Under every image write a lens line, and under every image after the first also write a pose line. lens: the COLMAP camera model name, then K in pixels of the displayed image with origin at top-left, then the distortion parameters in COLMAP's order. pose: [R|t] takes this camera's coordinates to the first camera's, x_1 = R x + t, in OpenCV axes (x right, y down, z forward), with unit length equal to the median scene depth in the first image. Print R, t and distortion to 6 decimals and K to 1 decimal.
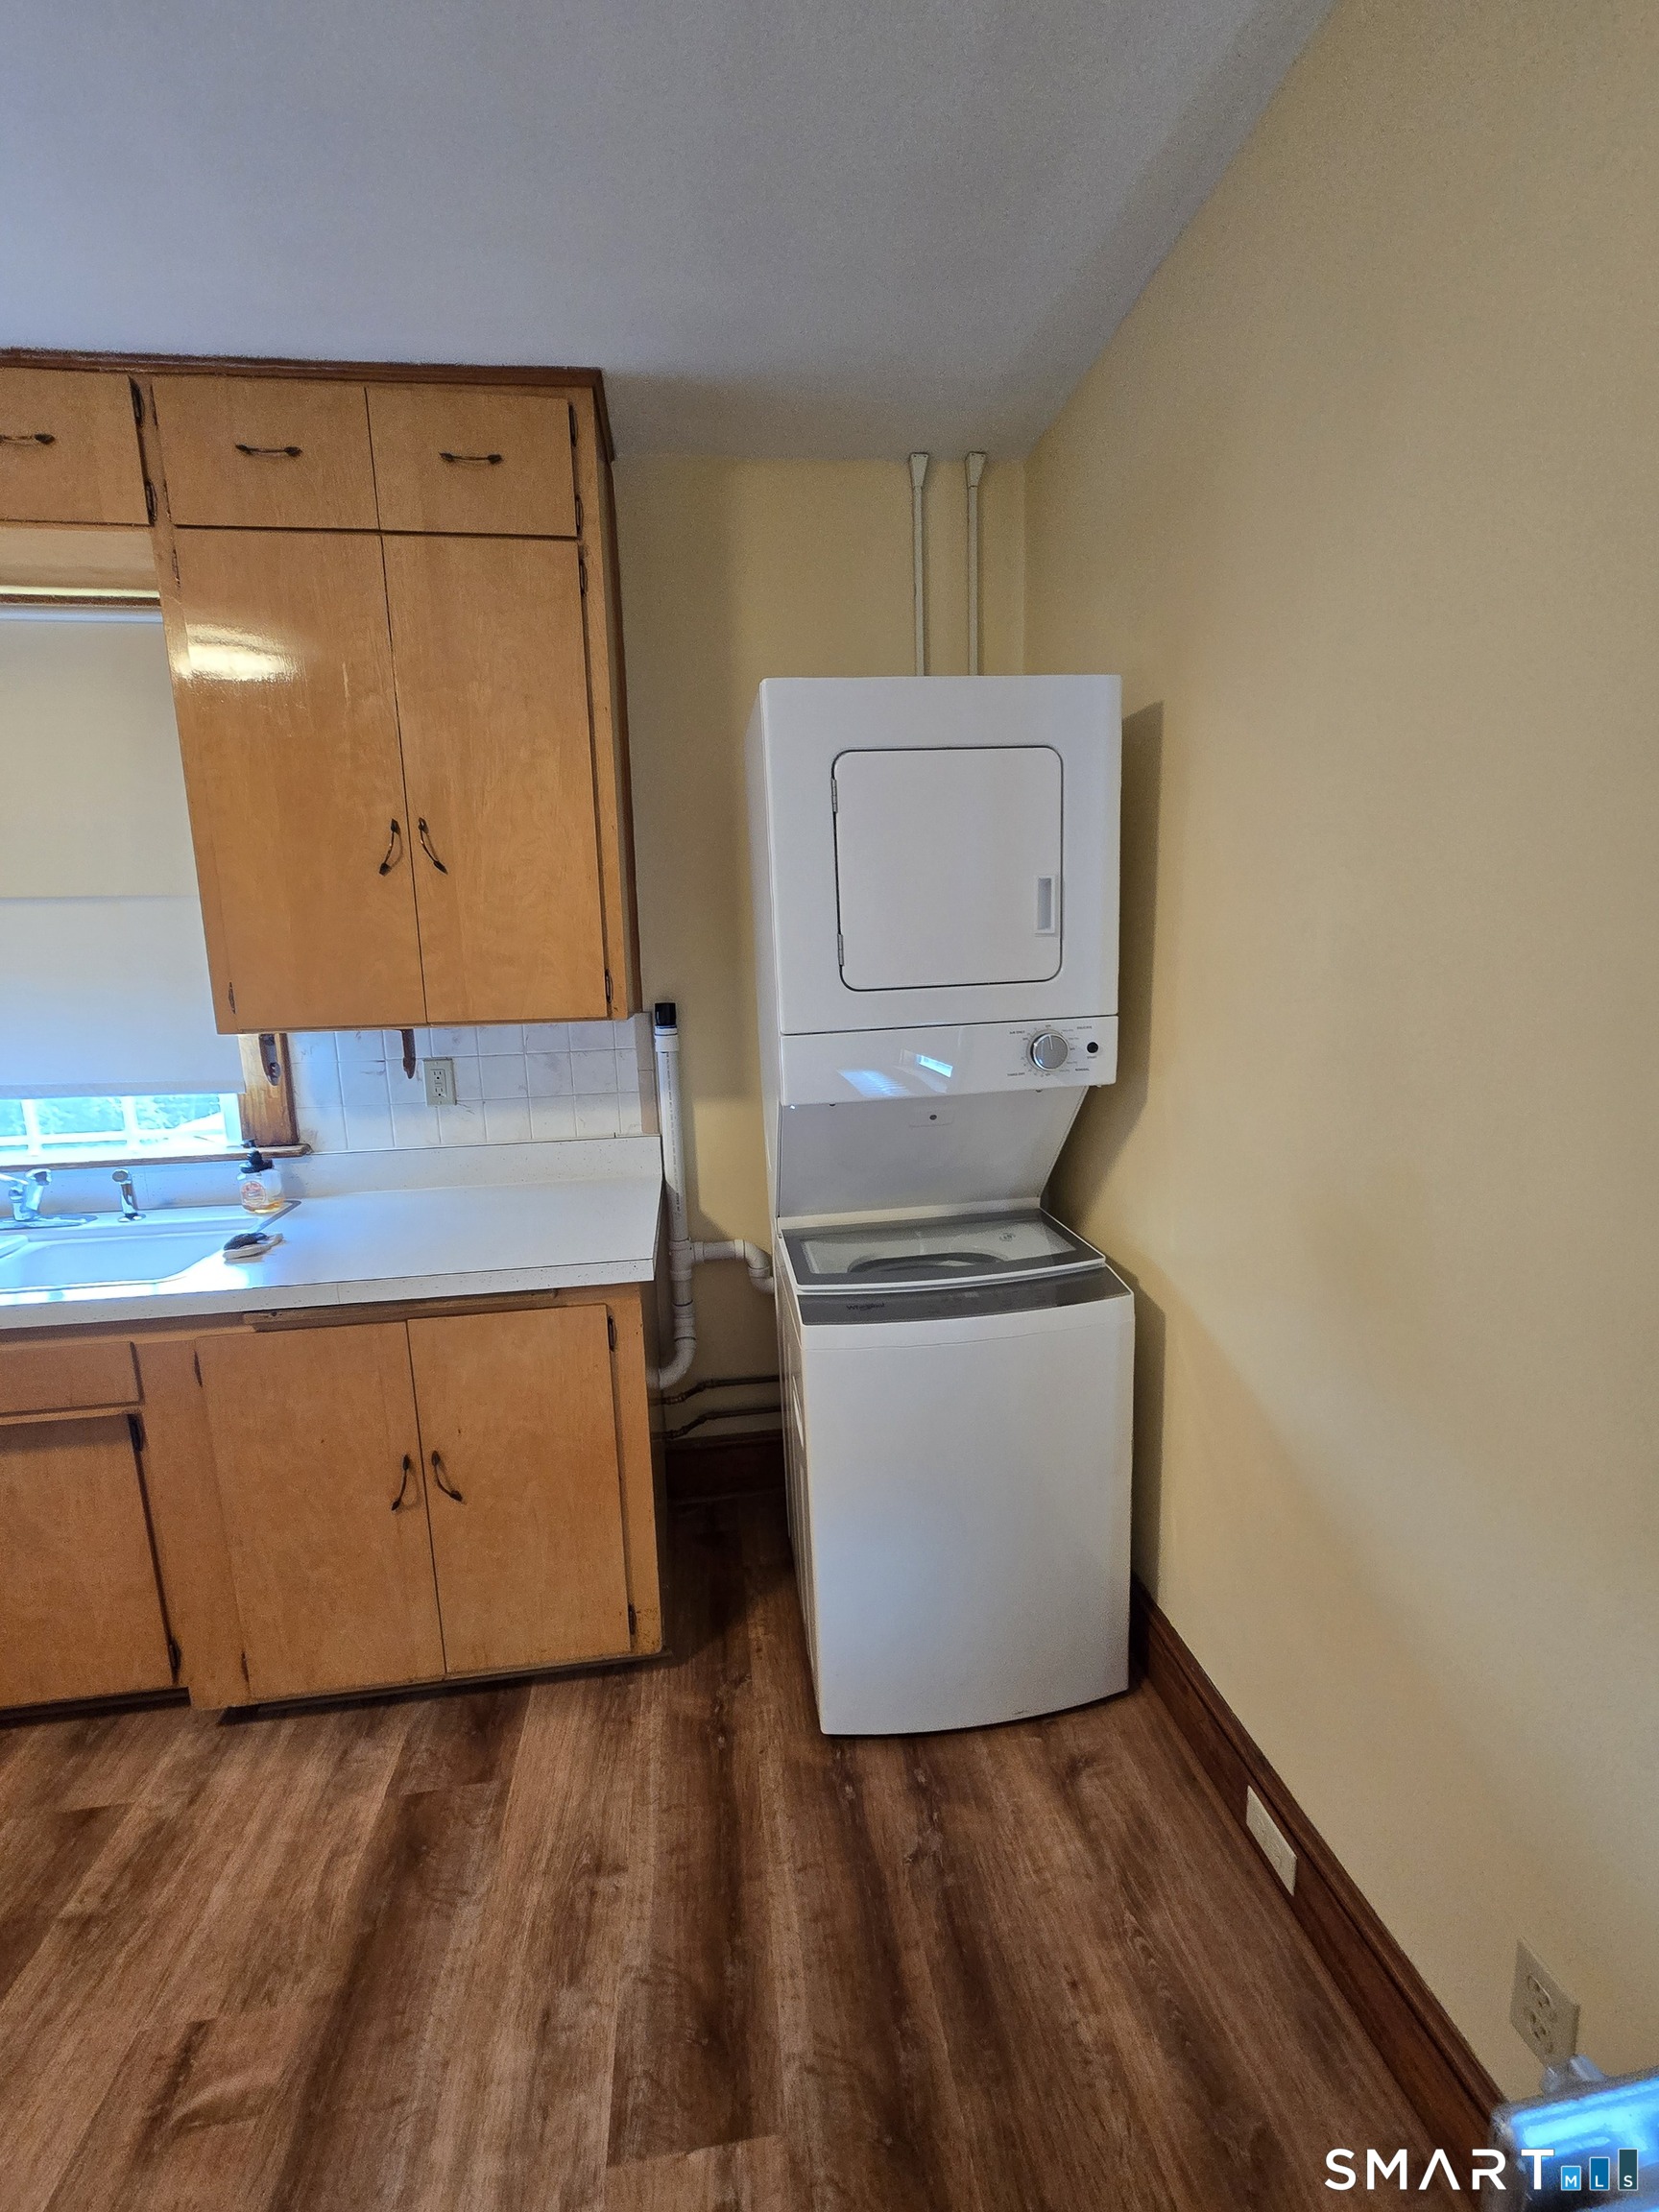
lens RADIAL K [[902.3, 0, 830.7], [0, 902.3, 1104.6], [0, 0, 1]] dist [-0.000593, -0.000482]
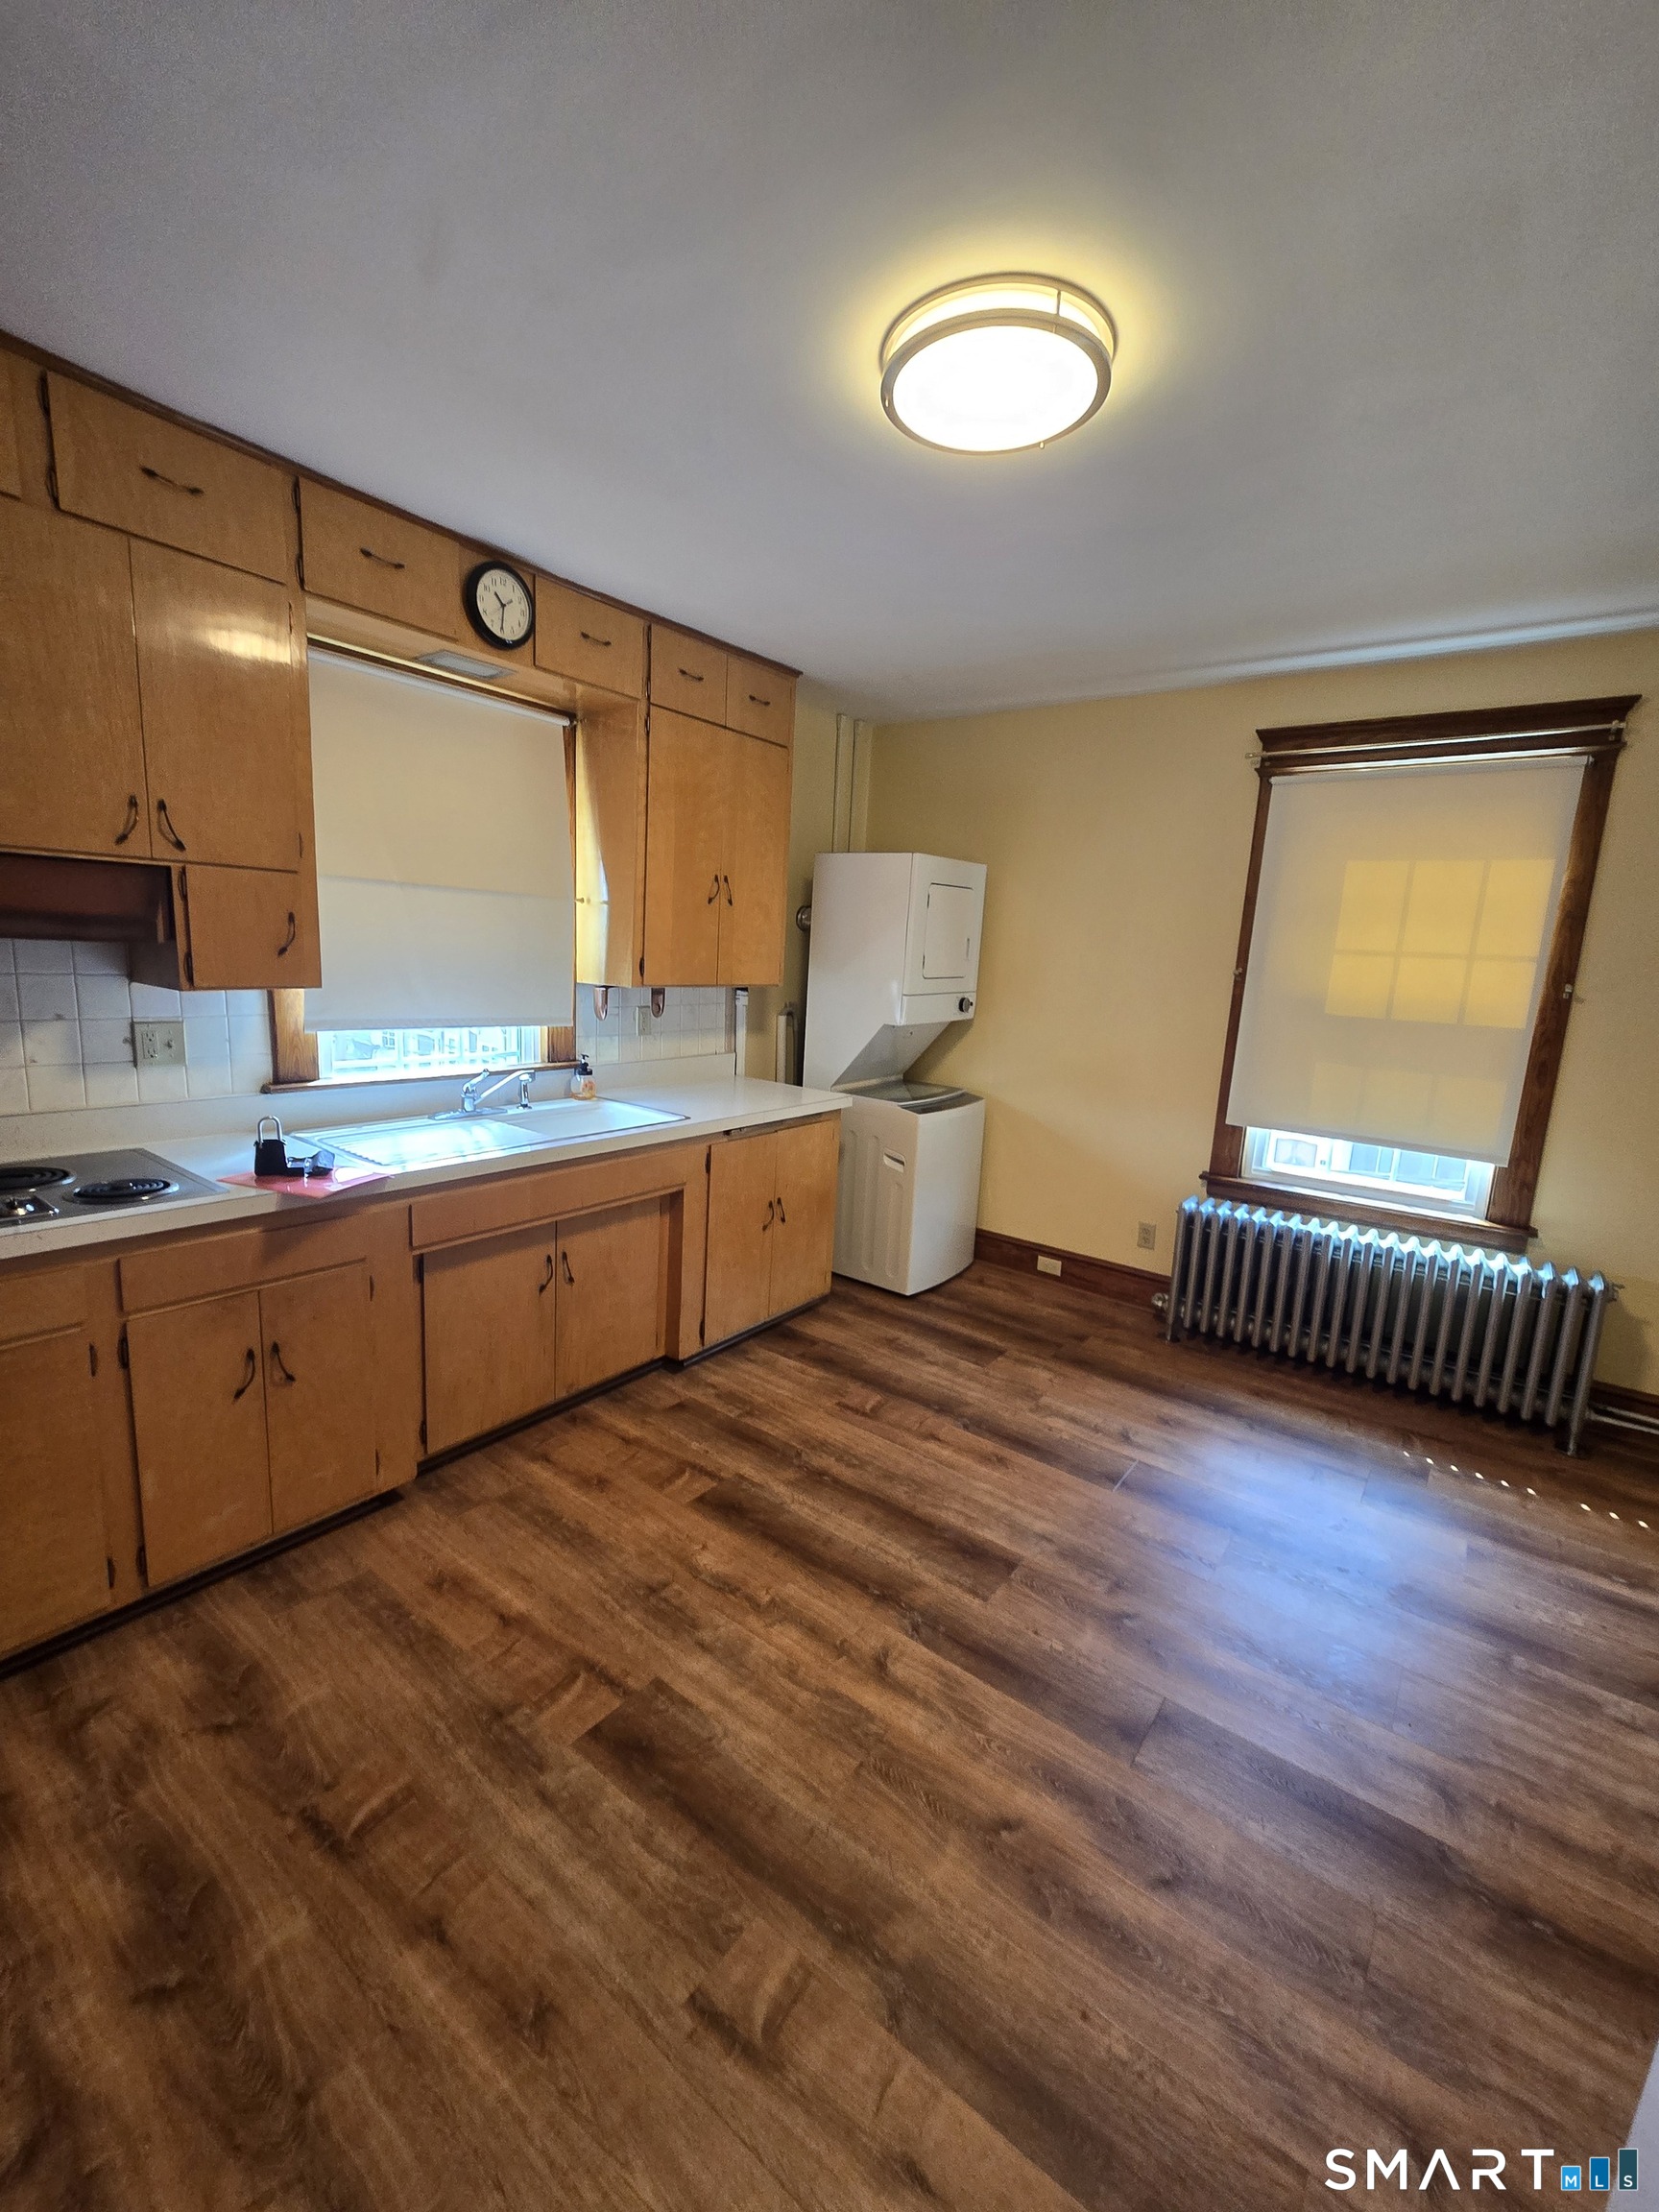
lens RADIAL K [[902.3, 0, 823.2], [0, 902.3, 1099.7], [0, 0, 1]] dist [-0.000593, -0.000482]
pose [[0.704240, -0.053027, 0.707979, -1.806920], [0.042385, 0.998568, 0.032631, 0.103236], [-0.708696, 0.007028, 0.705479, -0.506658]]
